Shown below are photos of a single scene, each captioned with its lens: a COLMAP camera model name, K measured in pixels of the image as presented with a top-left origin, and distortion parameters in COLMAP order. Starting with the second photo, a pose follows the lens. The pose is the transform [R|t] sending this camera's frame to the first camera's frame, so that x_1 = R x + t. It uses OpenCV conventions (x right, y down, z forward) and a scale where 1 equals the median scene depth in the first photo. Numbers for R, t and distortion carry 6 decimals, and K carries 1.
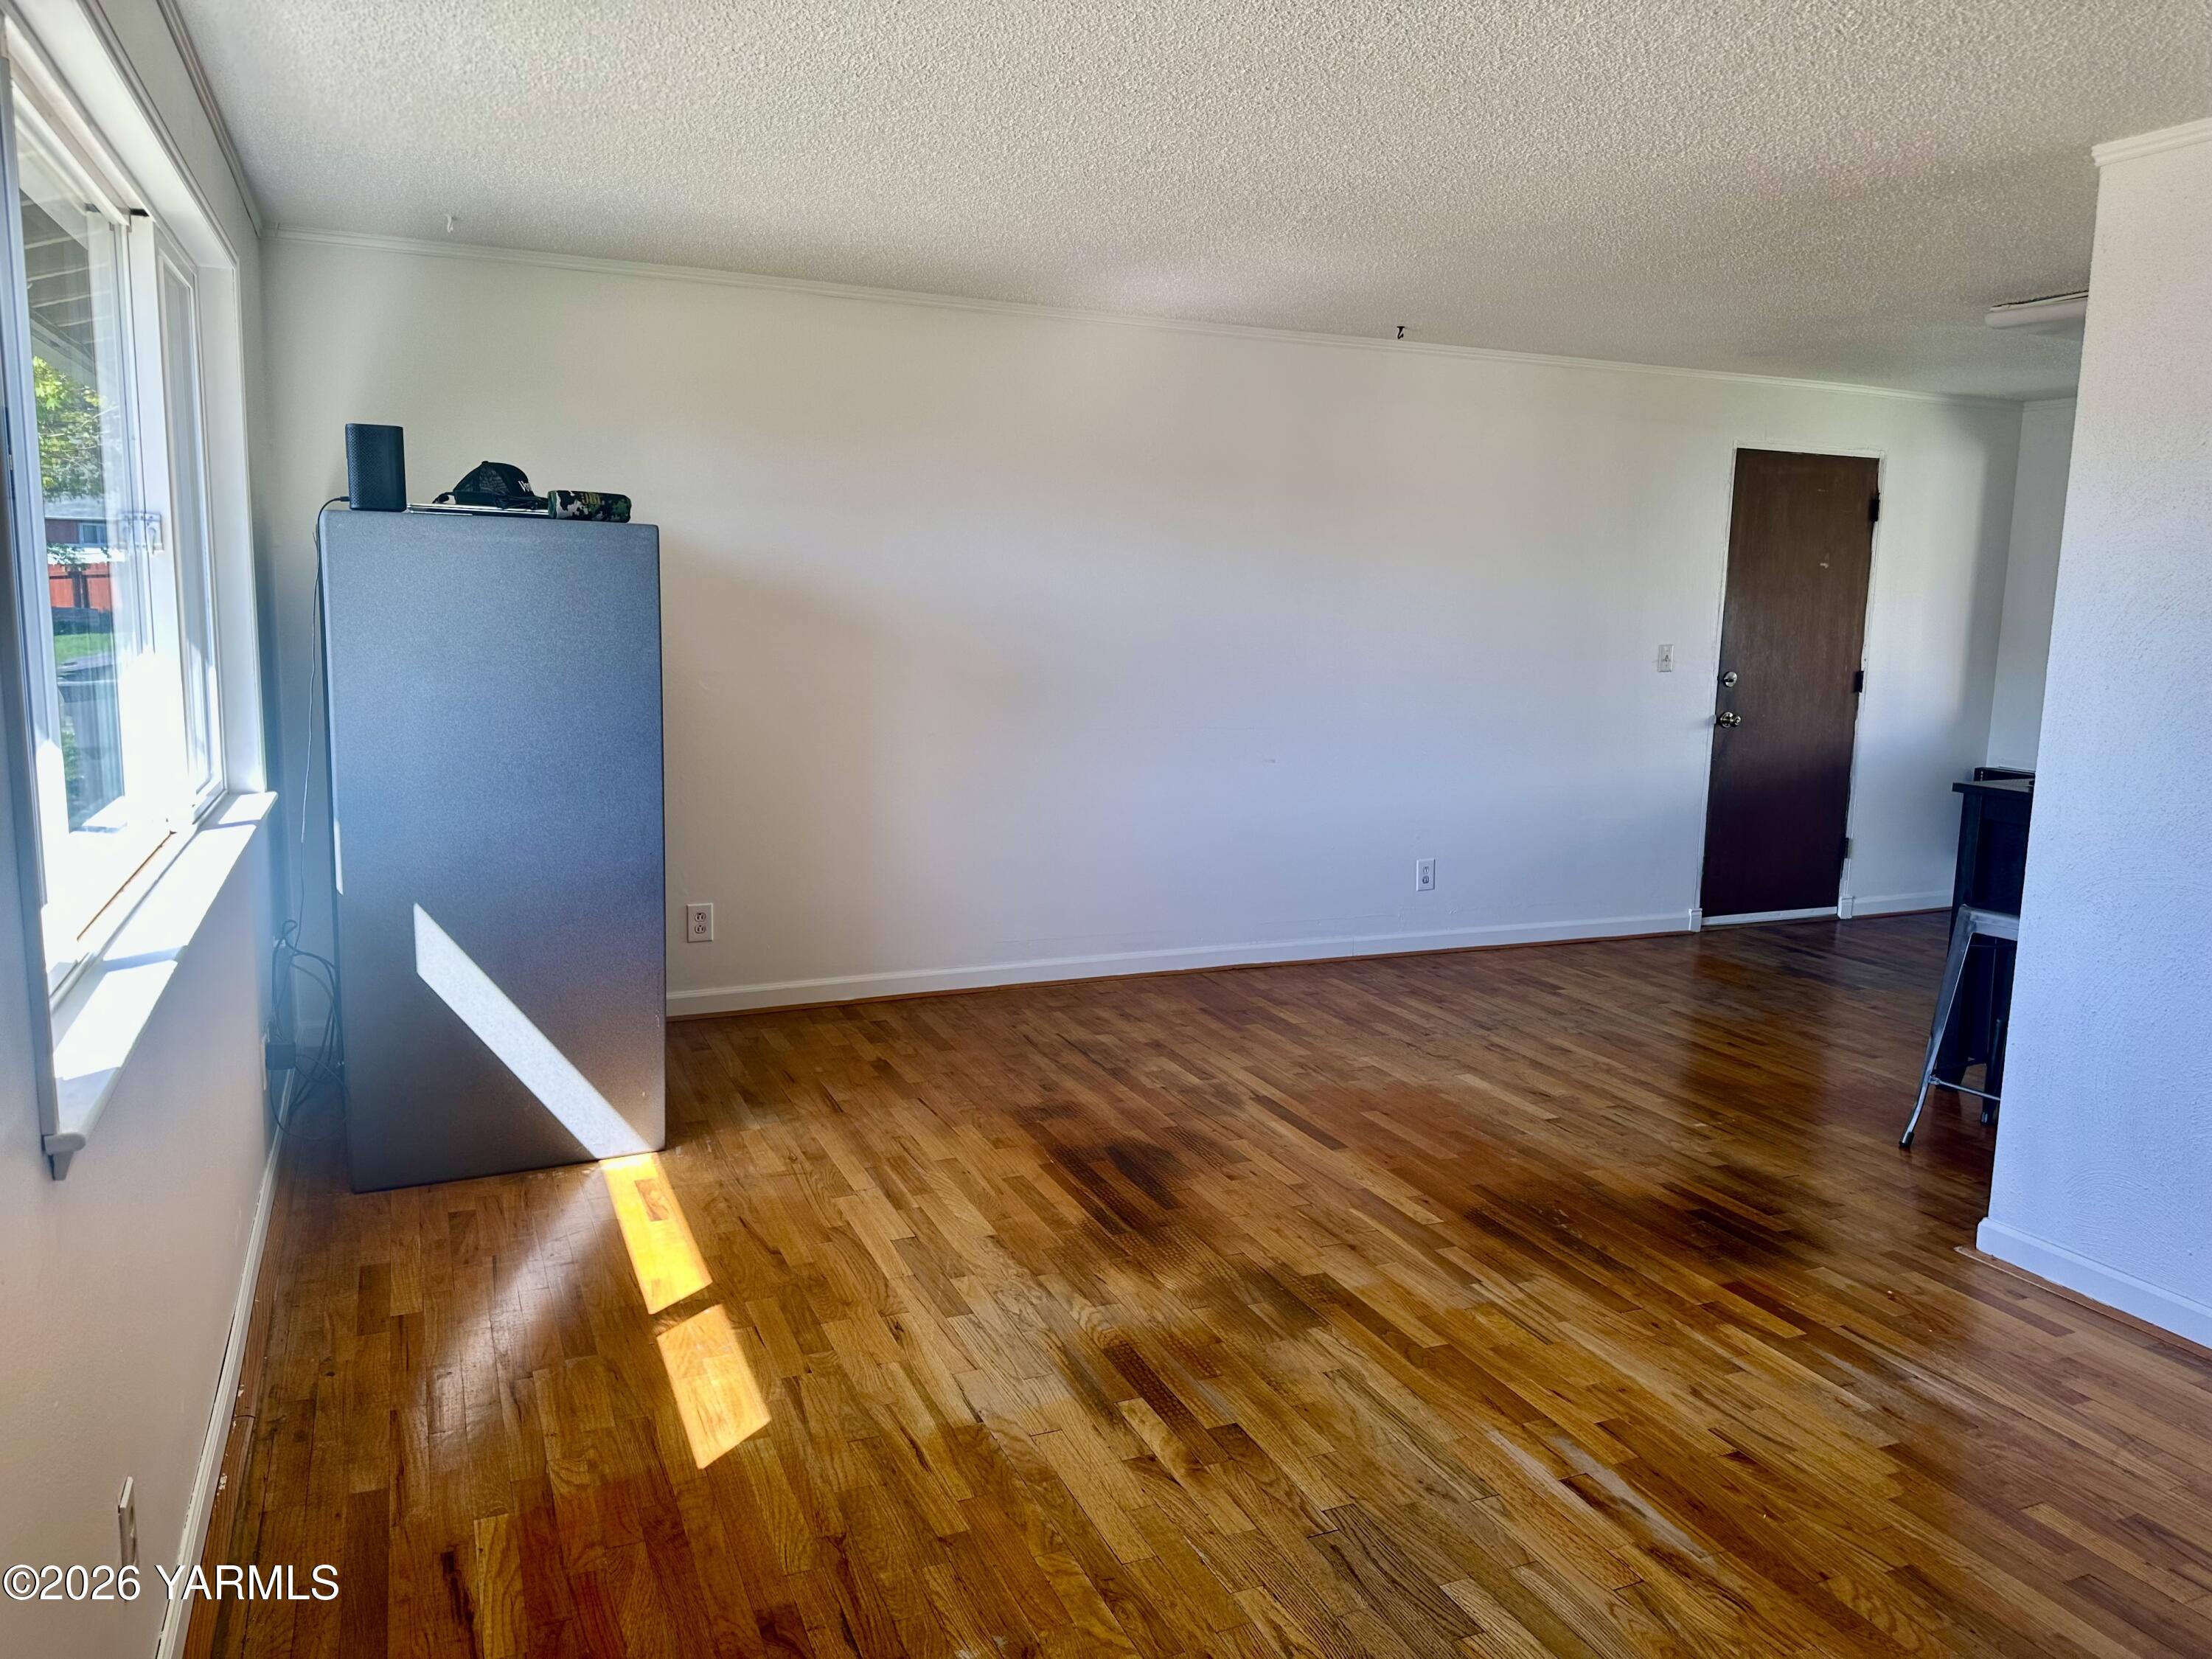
lens RADIAL K [[1559.2, 0, 1096.8], [0, 1559.2, 821.5], [0, 0, 1]] dist [-0.001953, -0.007852]
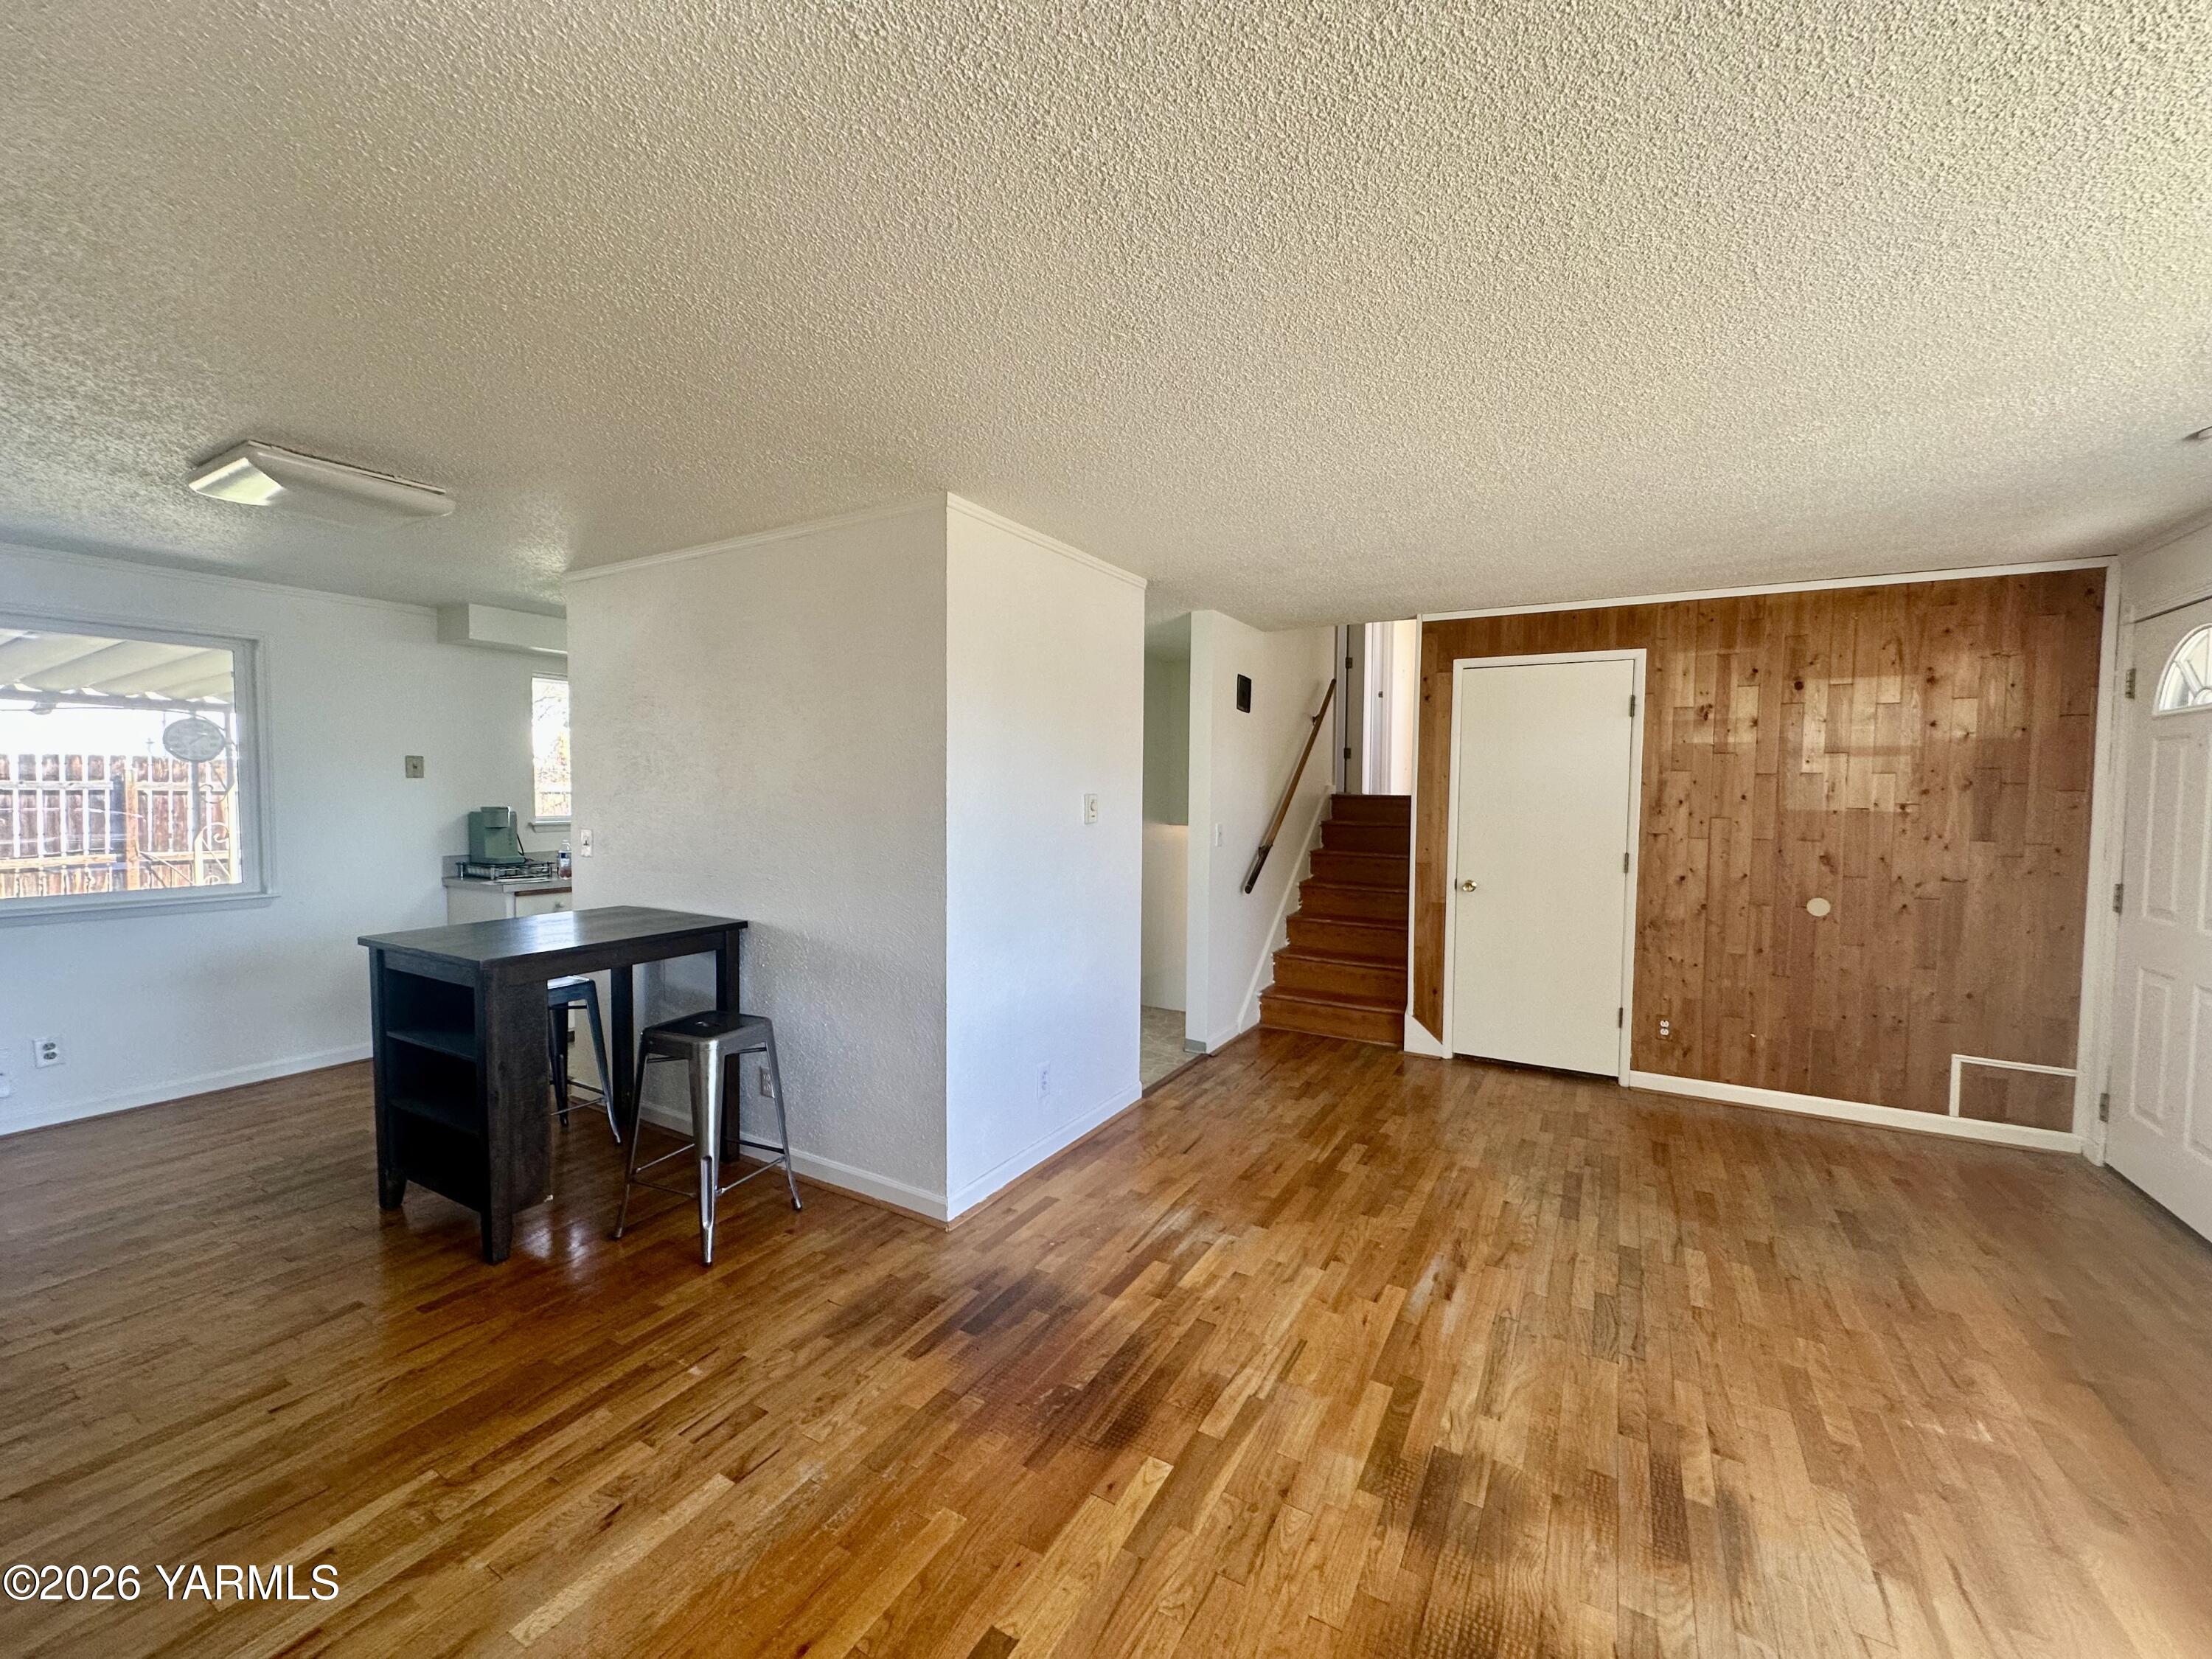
lens RADIAL K [[870.4, 0, 1106.1], [0, 870.4, 825.0], [0, 0, 1]] dist [-0.005781, 0.000833]
pose [[-0.587282, -0.059659, 0.807181, -0.181928], [0.097376, 0.984828, 0.143637, -0.221051], [-0.803504, 0.162956, -0.572562, 1.435969]]
